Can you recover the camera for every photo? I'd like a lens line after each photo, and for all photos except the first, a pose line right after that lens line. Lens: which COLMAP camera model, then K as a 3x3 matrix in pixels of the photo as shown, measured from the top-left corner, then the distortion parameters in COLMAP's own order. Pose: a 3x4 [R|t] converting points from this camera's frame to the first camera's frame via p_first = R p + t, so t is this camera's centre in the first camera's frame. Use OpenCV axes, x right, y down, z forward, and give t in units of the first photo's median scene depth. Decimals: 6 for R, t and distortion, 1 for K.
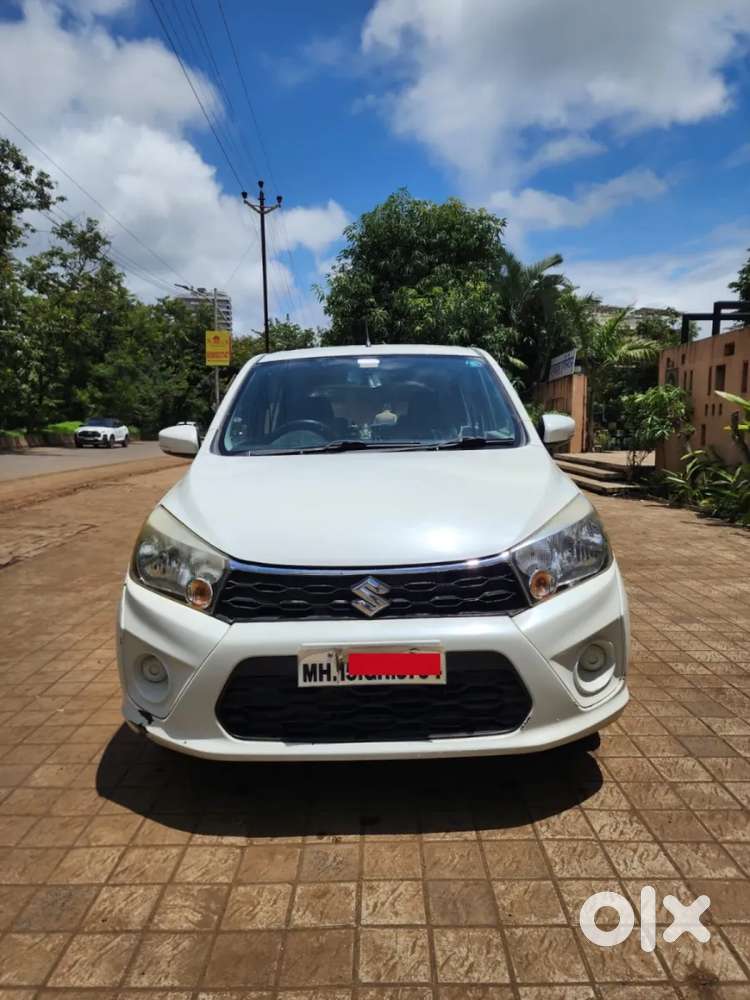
lens RADIAL K [[663.7, 0, 375.0], [0, 663.7, 500.0], [0, 0, 1]] dist [0.072850, -0.060632]
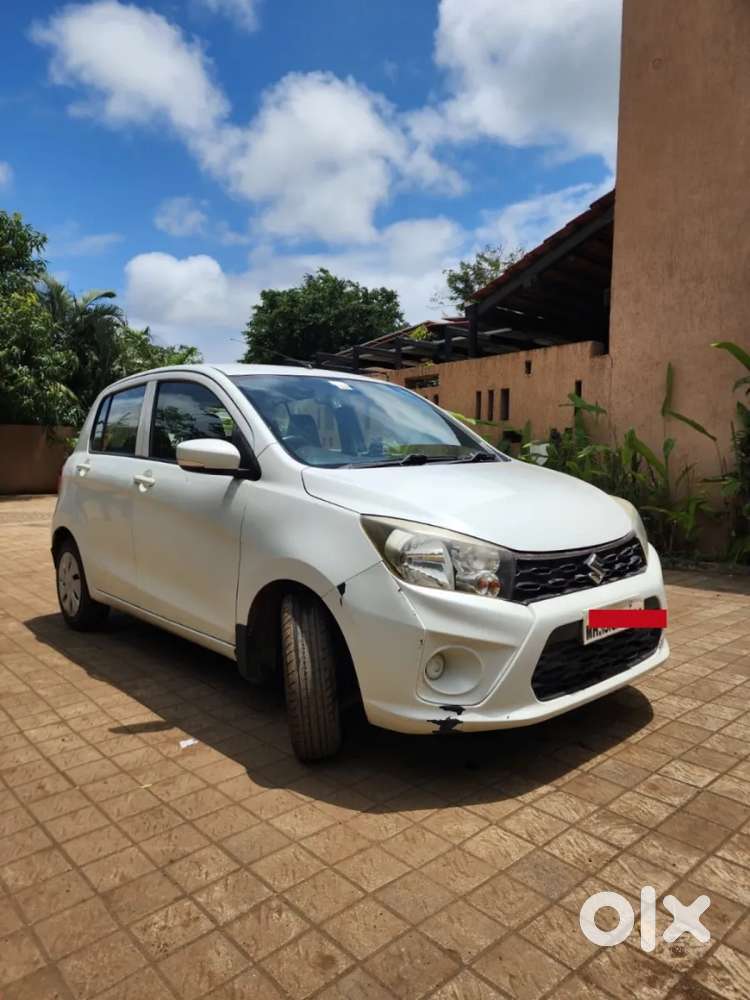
lens RADIAL K [[659.8, 0, 378.9], [0, 659.8, 499.6], [0, 0, 1]] dist [0.107919, -0.104223]
pose [[0.745702, -0.037145, 0.665244, -1.165733], [0.068725, 0.997407, -0.021344, 0.009253], [-0.662726, 0.061635, 0.746321, 0.286620]]
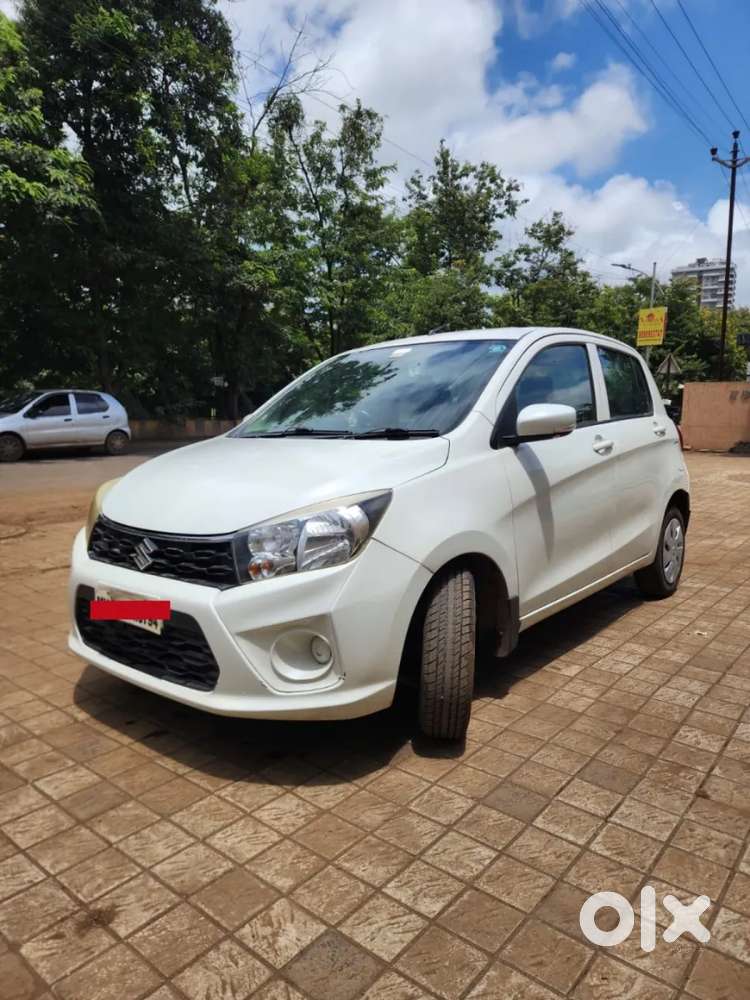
lens RADIAL K [[671.0, 0, 384.8], [0, 671.0, 498.2], [0, 0, 1]] dist [0.077893, -0.072431]
pose [[0.781187, 0.090609, -0.617687, 1.070744], [-0.078056, 0.995823, 0.047361, -0.048051], [0.619398, 0.011216, 0.784997, 0.288440]]
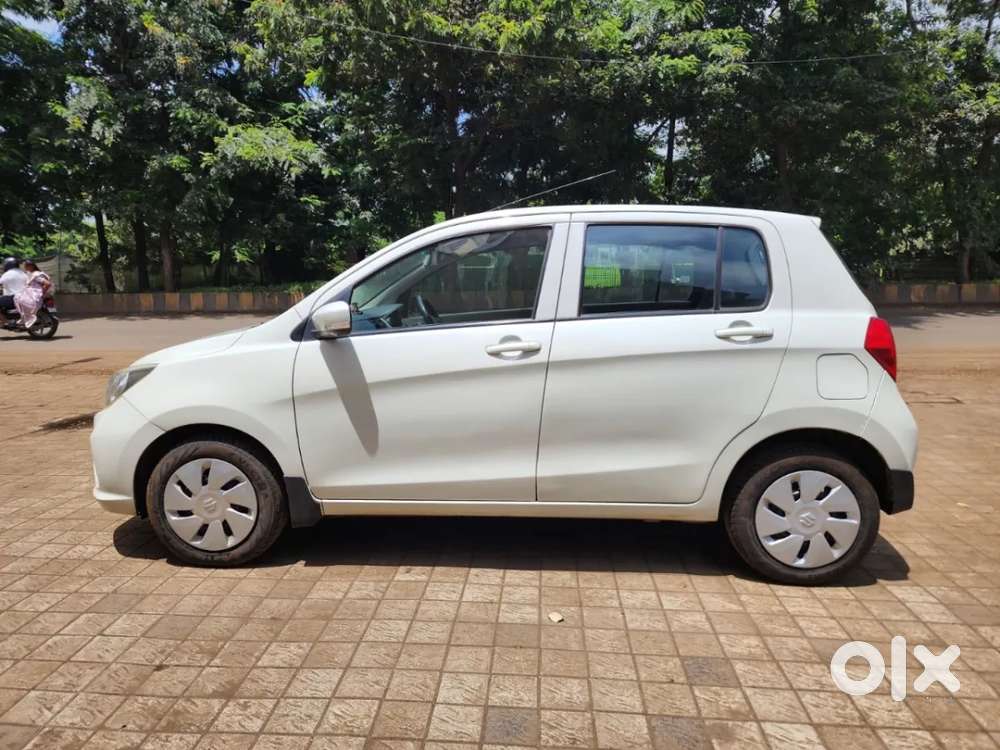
lens RADIAL K [[671.0, 0, 490.5], [0, 671.0, 384.3], [0, 0, 1]] dist [0.077893, -0.072431]
pose [[-0.065666, 0.169718, -0.983302, 1.897682], [-0.100248, 0.979322, 0.175726, -0.322564], [0.992793, 0.110113, -0.047294, 2.051253]]
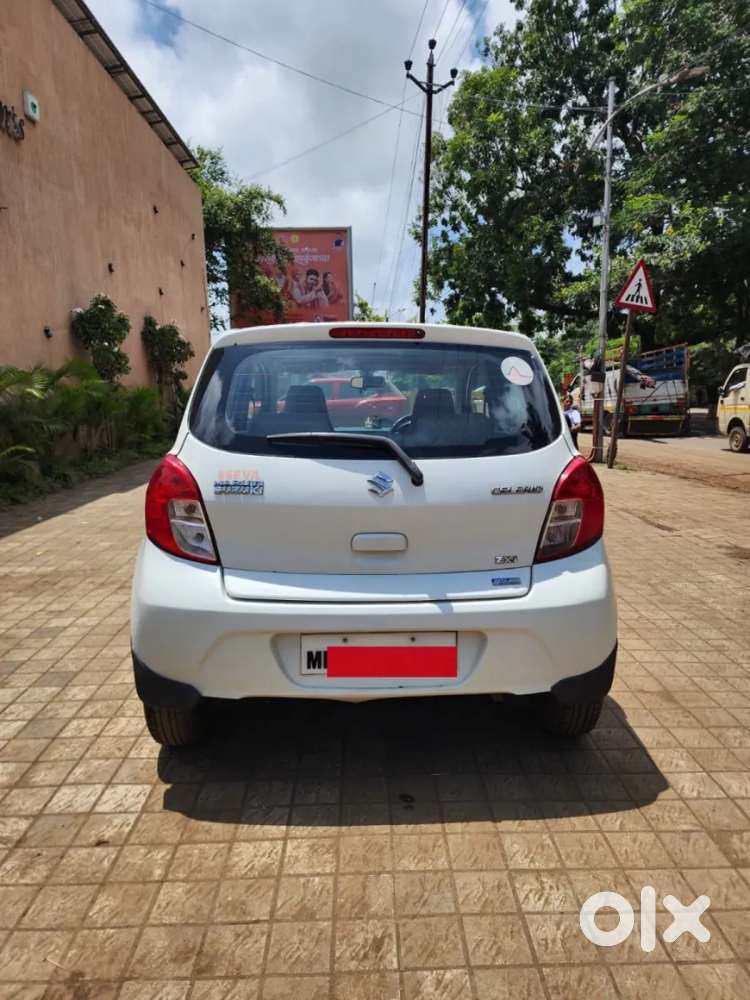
lens RADIAL K [[671.0, 0, 384.8], [0, 671.0, 498.2], [0, 0, 1]] dist [0.077893, -0.072431]
pose [[-0.998832, 0.026695, -0.040266, 0.023224], [0.015567, 0.966860, 0.254834, -0.513891], [0.045735, 0.253909, -0.966146, 3.991542]]
